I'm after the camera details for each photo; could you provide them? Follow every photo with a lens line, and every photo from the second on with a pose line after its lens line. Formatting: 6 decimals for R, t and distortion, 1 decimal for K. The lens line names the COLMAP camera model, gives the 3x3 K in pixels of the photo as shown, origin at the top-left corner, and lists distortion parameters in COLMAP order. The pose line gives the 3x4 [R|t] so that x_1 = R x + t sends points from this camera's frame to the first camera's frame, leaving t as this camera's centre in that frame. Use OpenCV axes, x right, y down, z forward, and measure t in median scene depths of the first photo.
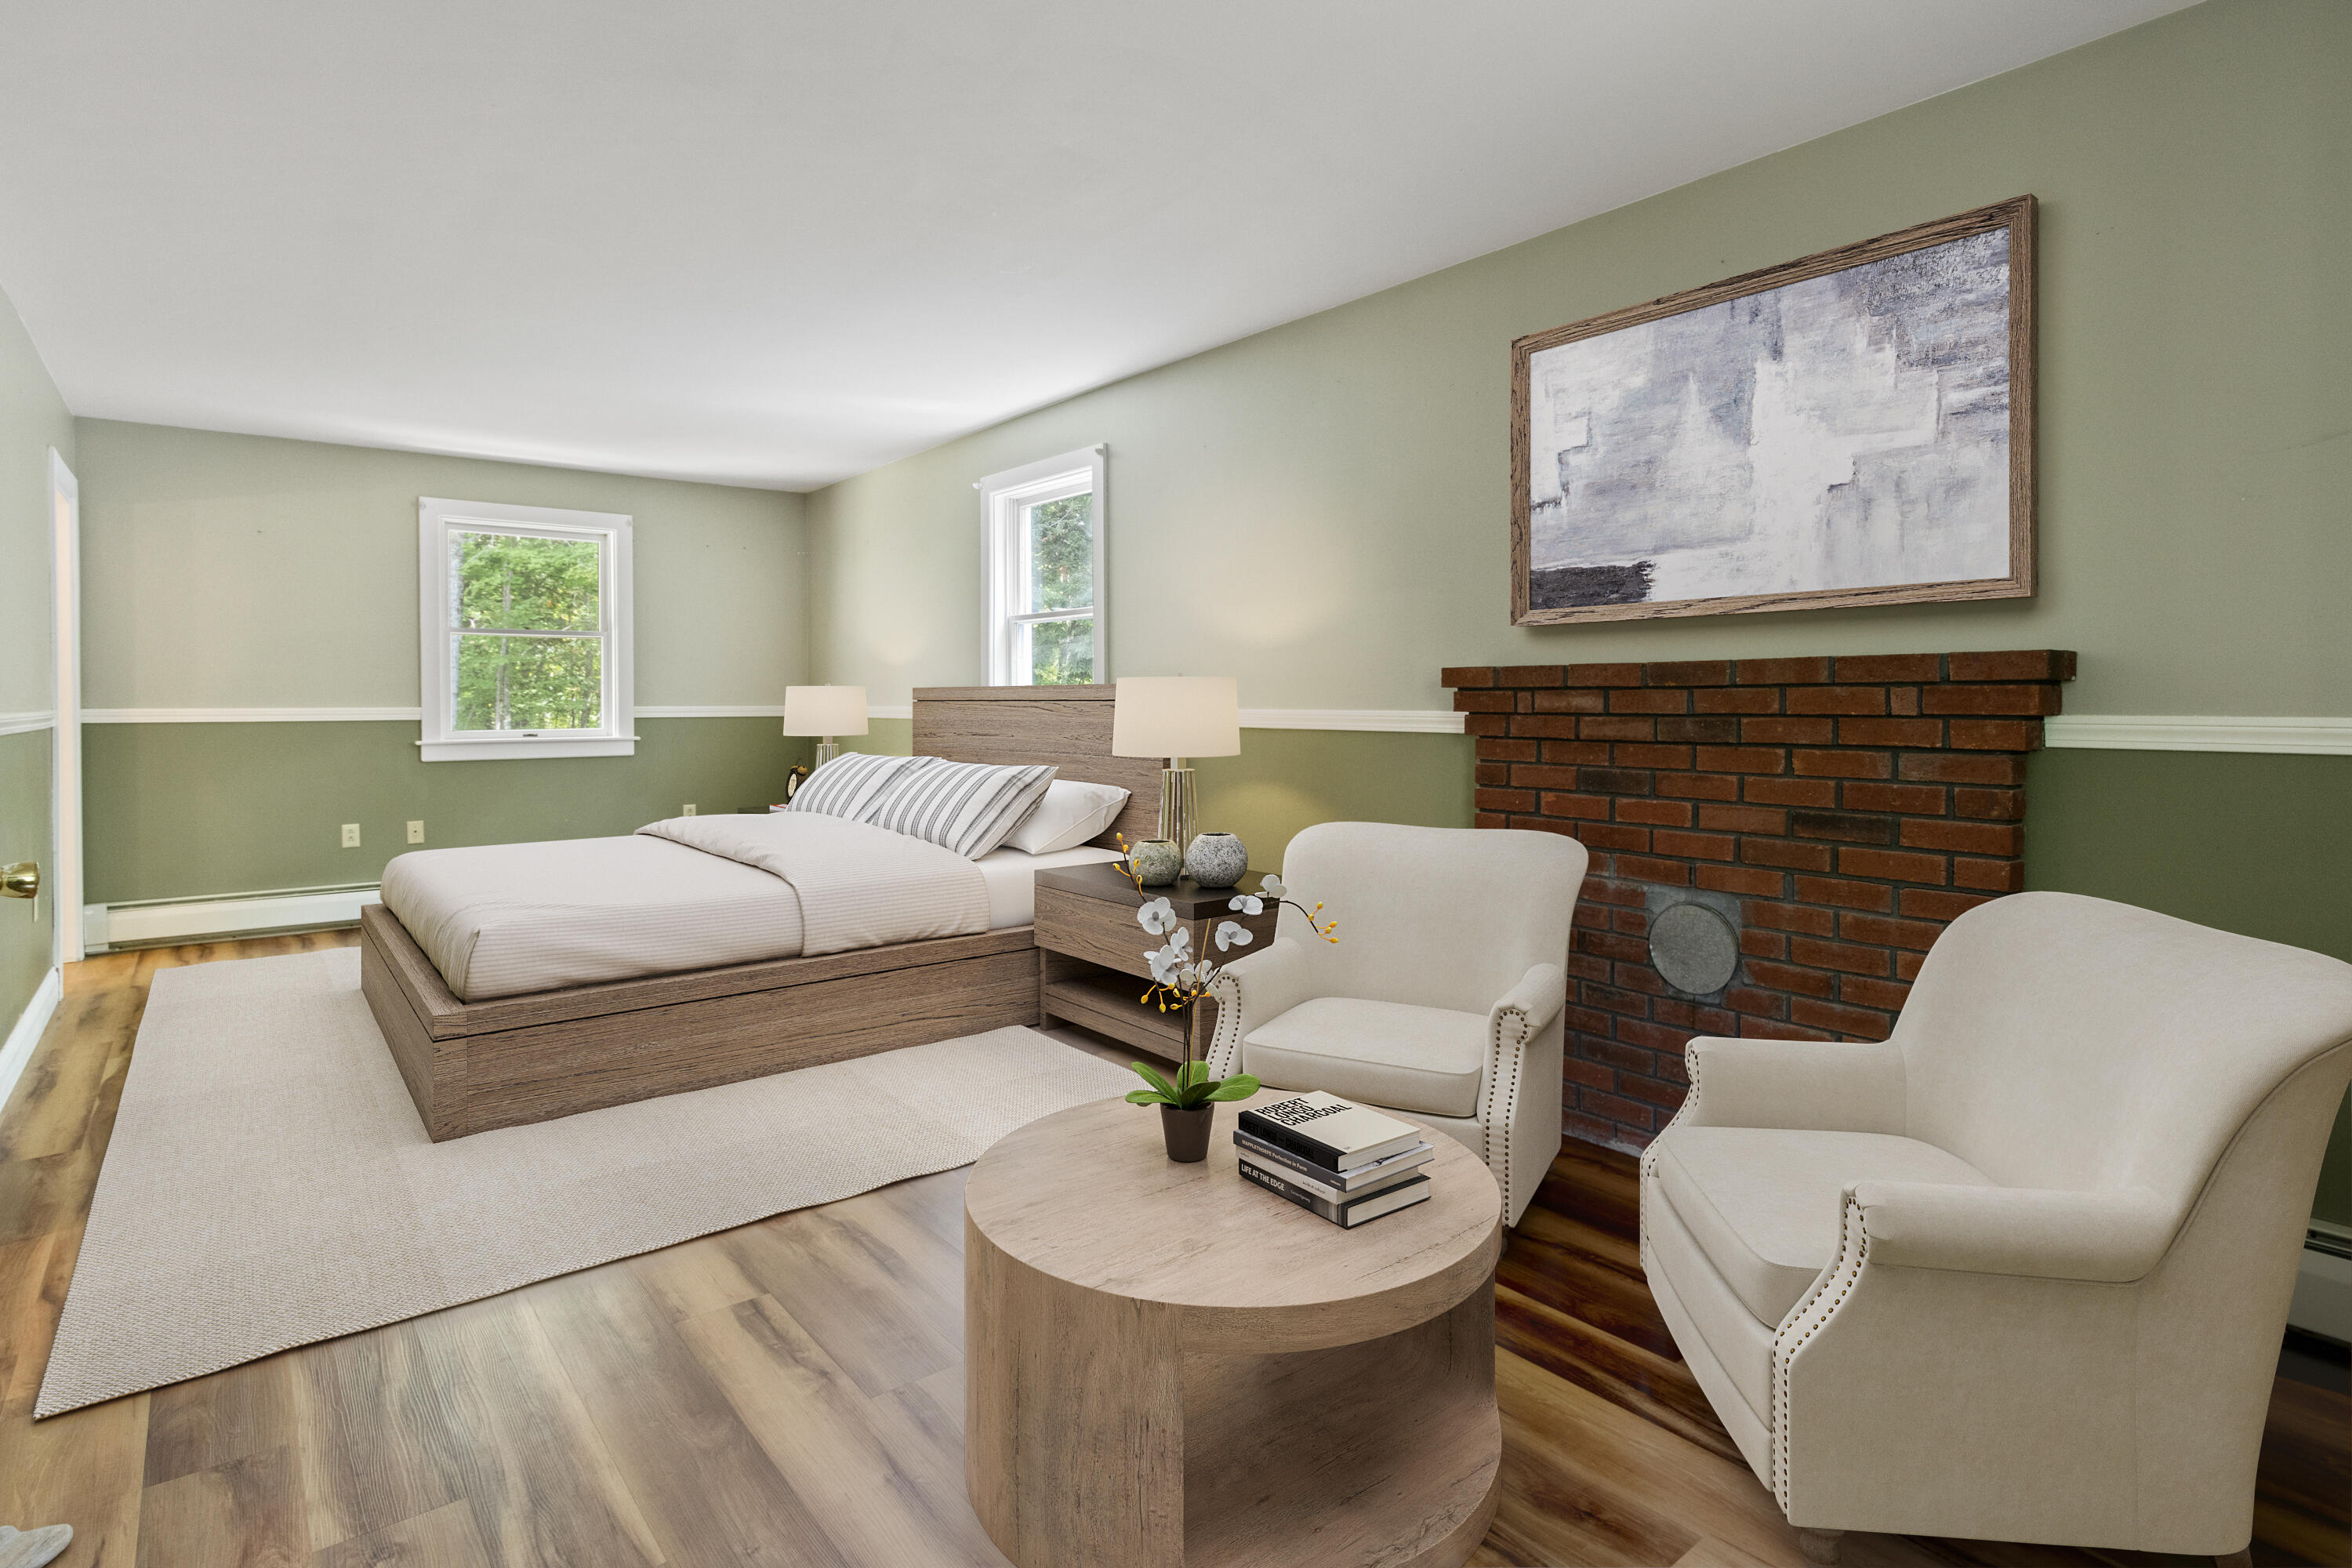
lens RADIAL K [[1217.7, 0, 1138.5], [0, 1217.7, 705.3], [0, 0, 1]] dist [0.001129, -0.001333]
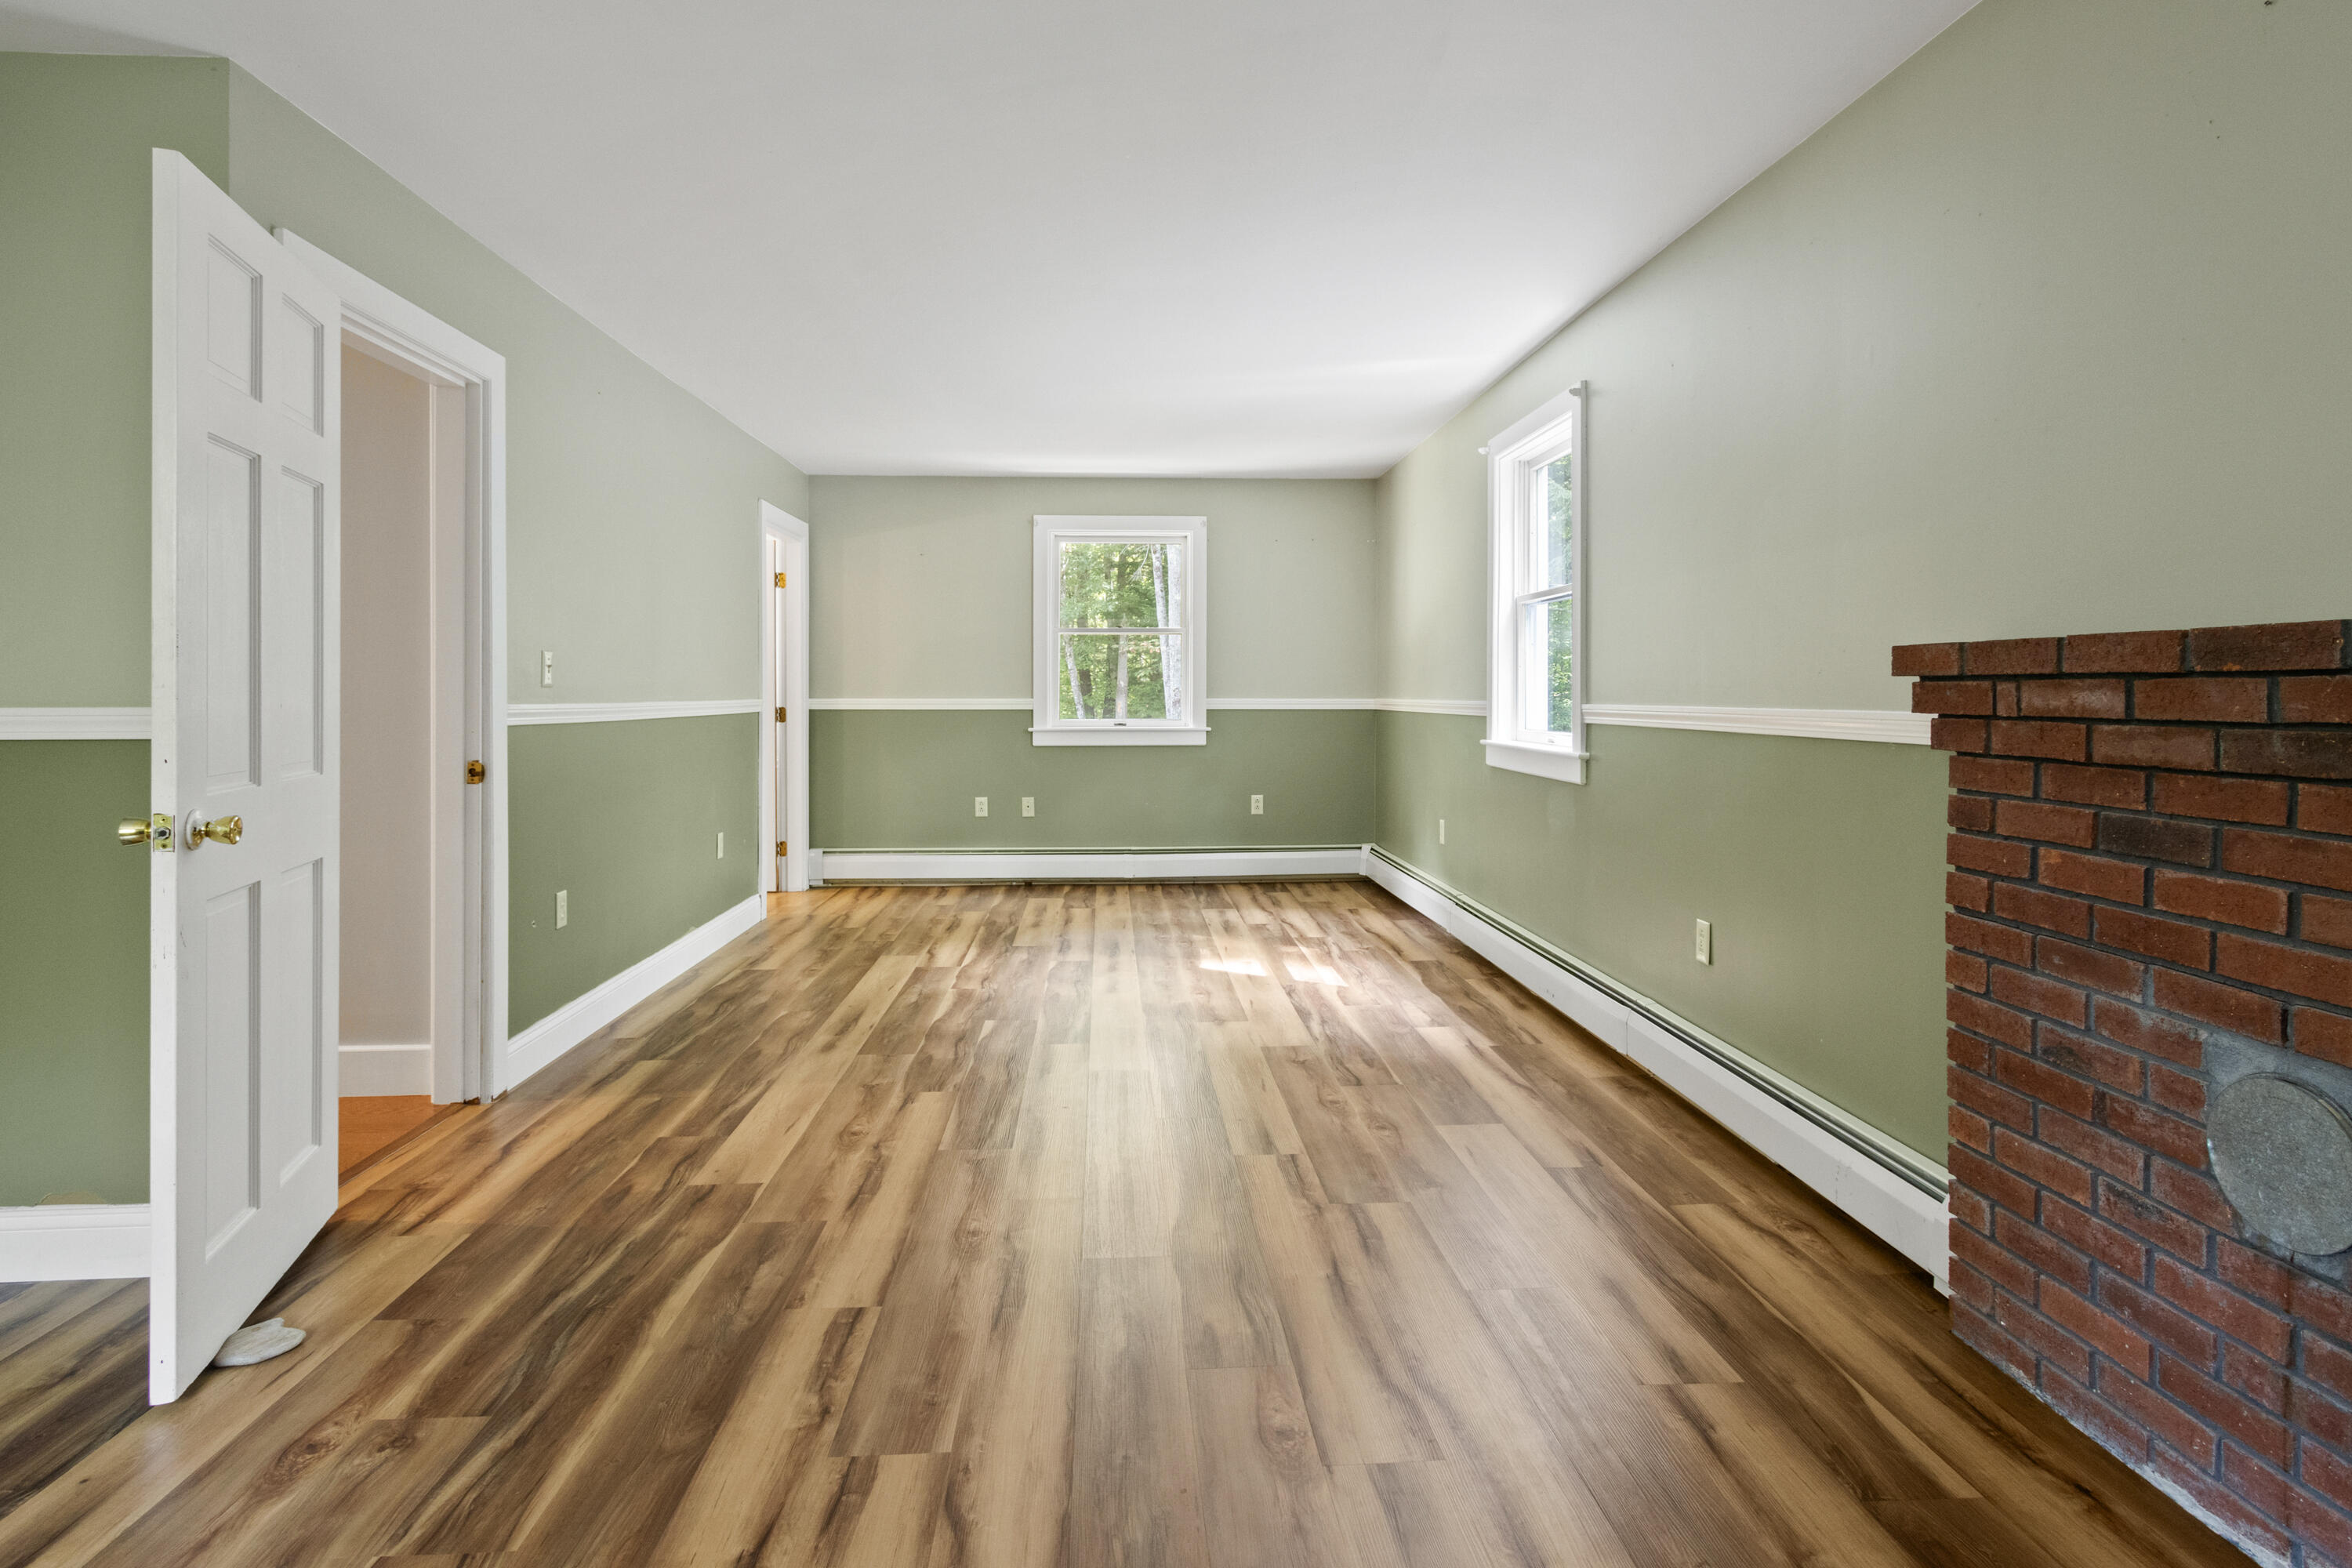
lens RADIAL K [[1217.7, 0, 1149.5], [0, 1217.7, 695.6], [0, 0, 1]] dist [0.001129, -0.001333]
pose [[0.816504, 0.003813, -0.577327, 0.318012], [-0.004953, 0.999988, -0.000401, -0.001967], [0.577319, 0.003187, 0.816513, 0.247907]]
